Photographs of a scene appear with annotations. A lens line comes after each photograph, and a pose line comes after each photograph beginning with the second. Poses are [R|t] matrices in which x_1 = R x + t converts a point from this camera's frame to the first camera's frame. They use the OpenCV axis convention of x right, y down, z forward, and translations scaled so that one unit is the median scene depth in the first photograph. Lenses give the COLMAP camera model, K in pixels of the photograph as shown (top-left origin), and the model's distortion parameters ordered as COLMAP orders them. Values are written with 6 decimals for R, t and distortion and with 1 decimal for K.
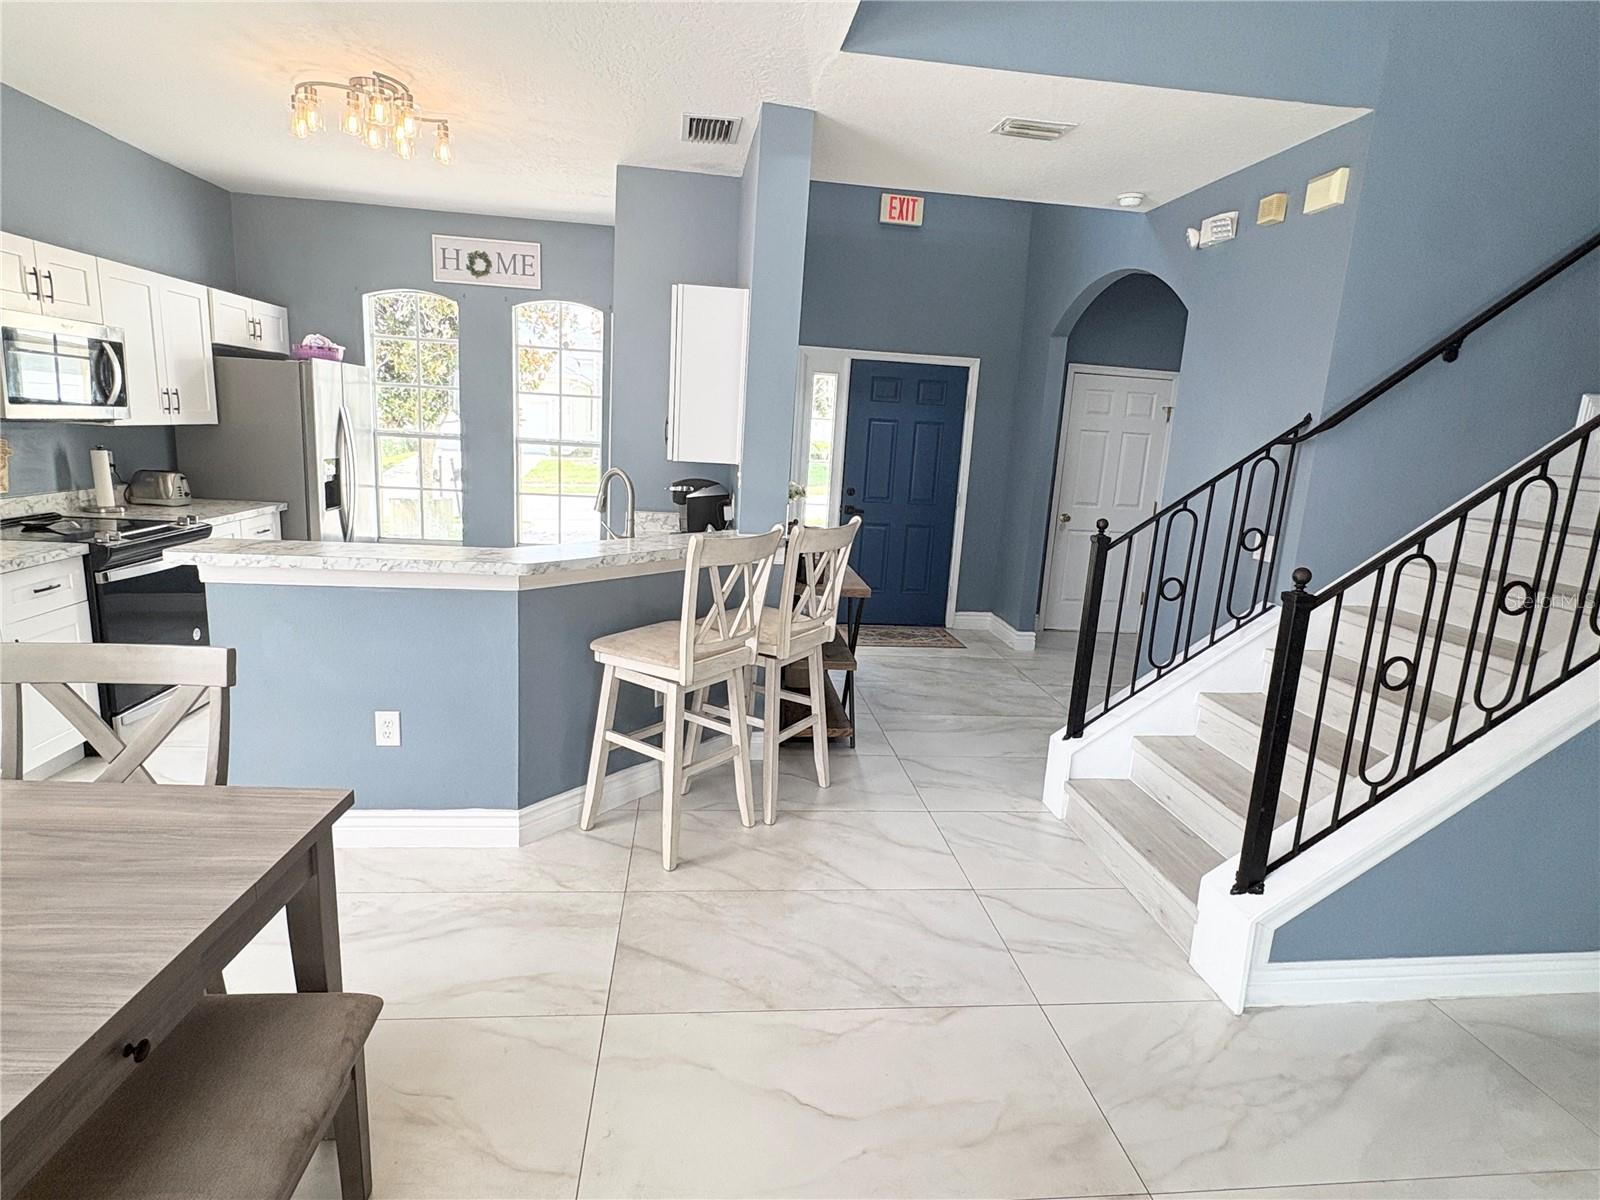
lens RADIAL K [[853.1, 0, 801.4], [0, 853.1, 598.0], [0, 0, 1]] dist [-0.002269, 0.002518]
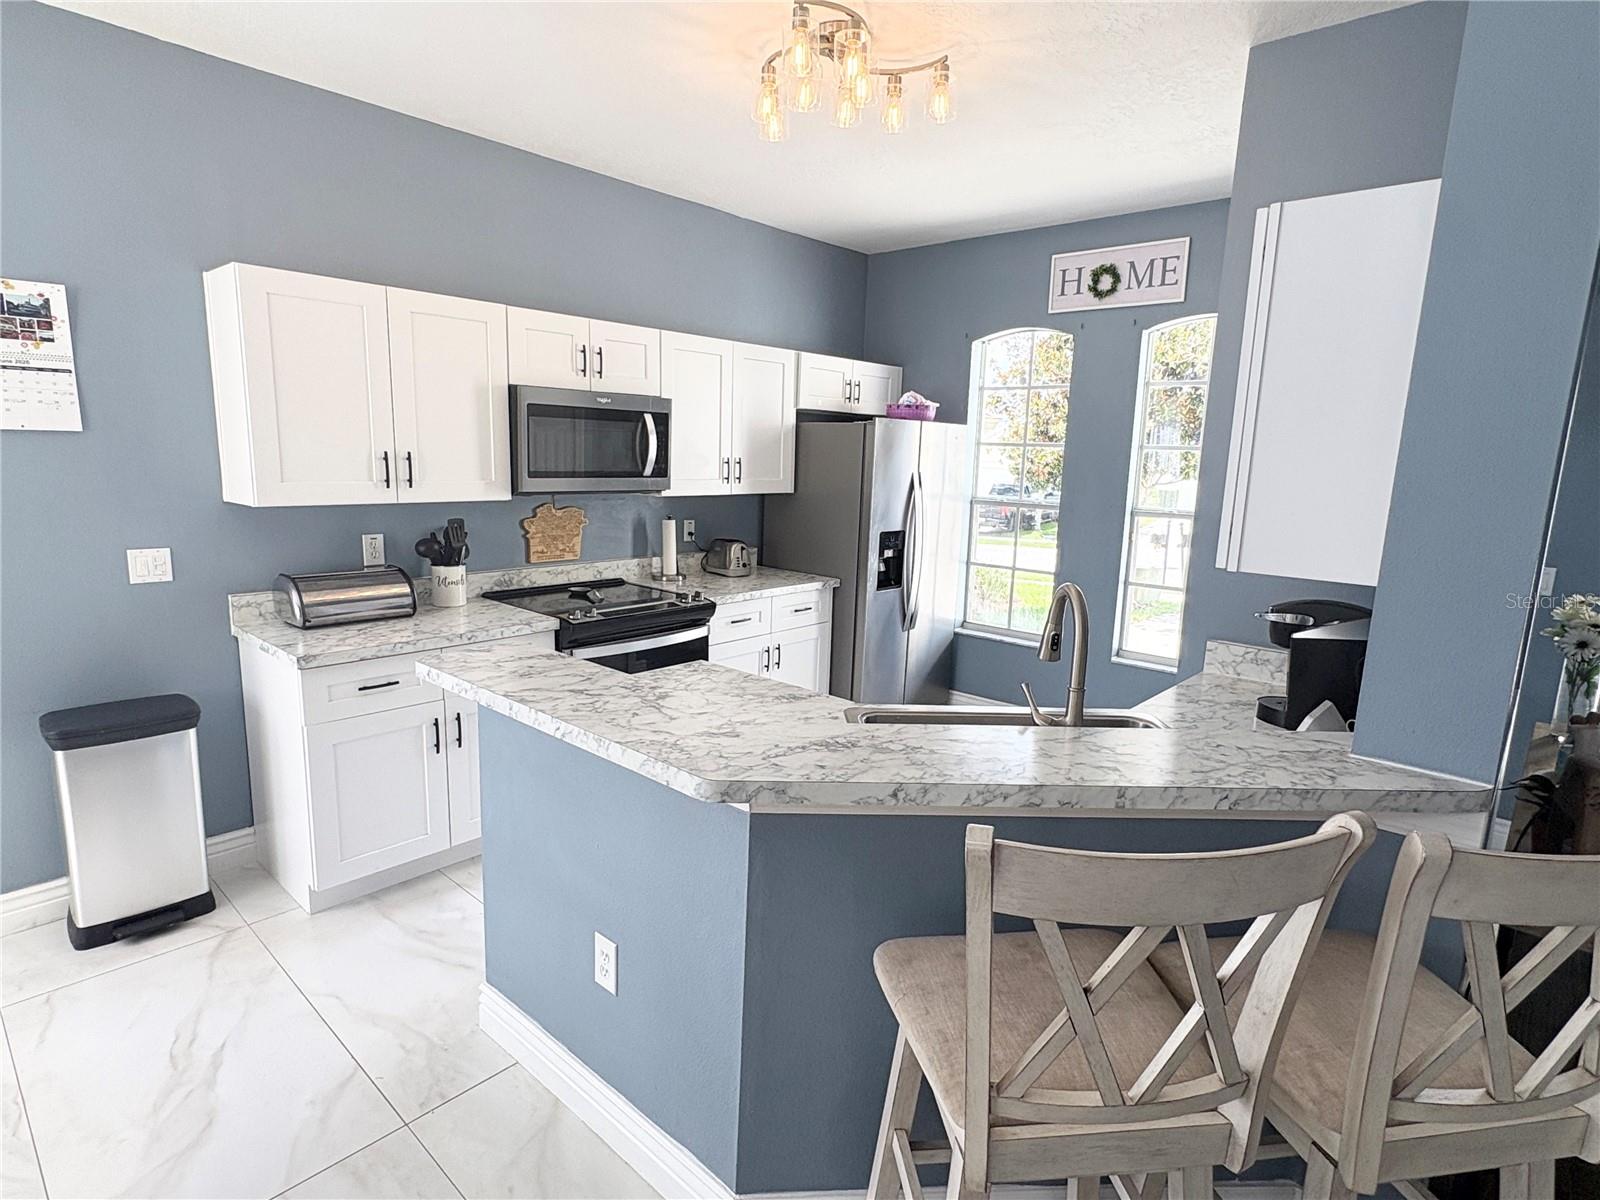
lens RADIAL K [[853.1, 0, 795.0], [0, 853.1, 598.0], [0, 0, 1]] dist [-0.002269, 0.002518]
pose [[0.653020, 0.091268, -0.751821, 0.050996], [-0.142687, 0.989761, -0.003782, -0.097107], [0.743778, 0.109745, 0.659356, 0.444906]]
